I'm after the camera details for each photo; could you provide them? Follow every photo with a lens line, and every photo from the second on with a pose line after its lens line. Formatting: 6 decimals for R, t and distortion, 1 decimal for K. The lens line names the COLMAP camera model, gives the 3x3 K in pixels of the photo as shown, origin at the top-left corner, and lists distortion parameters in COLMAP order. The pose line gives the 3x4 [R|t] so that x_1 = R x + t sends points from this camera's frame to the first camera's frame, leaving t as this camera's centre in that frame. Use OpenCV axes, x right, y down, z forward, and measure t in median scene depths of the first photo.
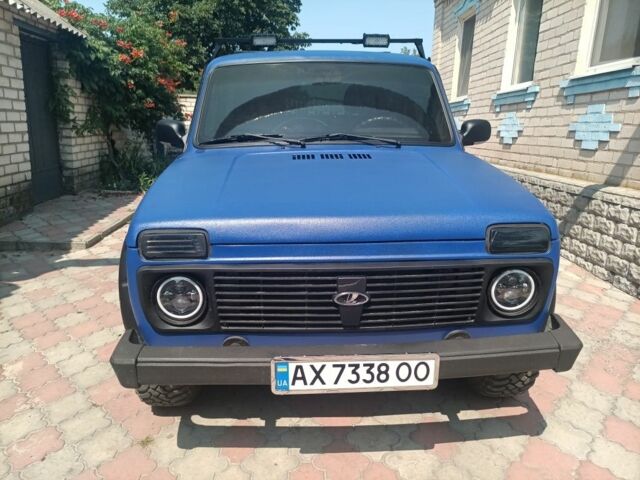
lens RADIAL K [[464.9, 0, 320.0], [0, 464.9, 240.0], [0, 0, 1]] dist [0.059874, -0.053700]
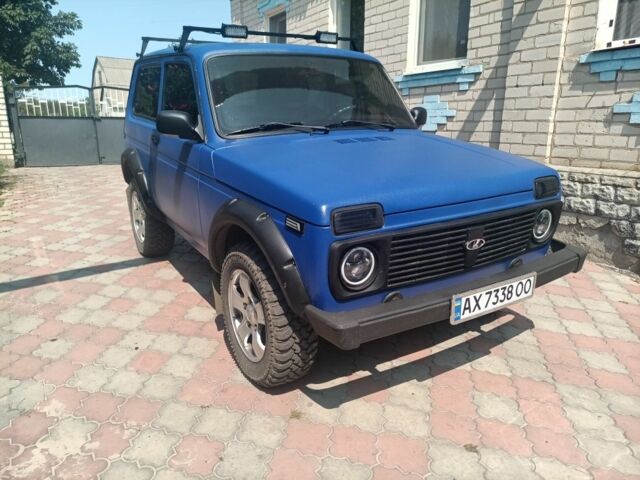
lens RADIAL K [[464.9, 0, 320.0], [0, 464.9, 240.0], [0, 0, 1]] dist [0.059874, -0.053700]
pose [[0.876549, -0.140912, 0.460224, -0.782830], [0.131769, 0.989909, 0.052123, -0.009109], [-0.462925, 0.014955, 0.886271, 0.034054]]
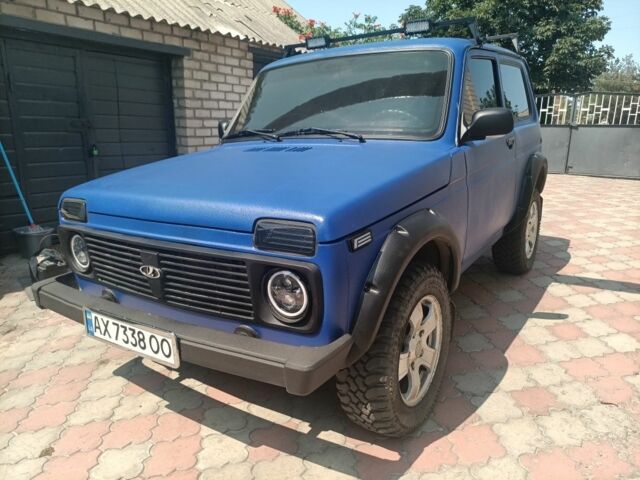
lens RADIAL K [[464.9, 0, 320.0], [0, 464.9, 240.0], [0, 0, 1]] dist [0.059874, -0.053700]
pose [[0.801635, 0.119708, -0.585706, 0.889383], [-0.125009, 0.991653, 0.031580, -0.030117], [0.584597, 0.047903, 0.809908, 0.277829]]
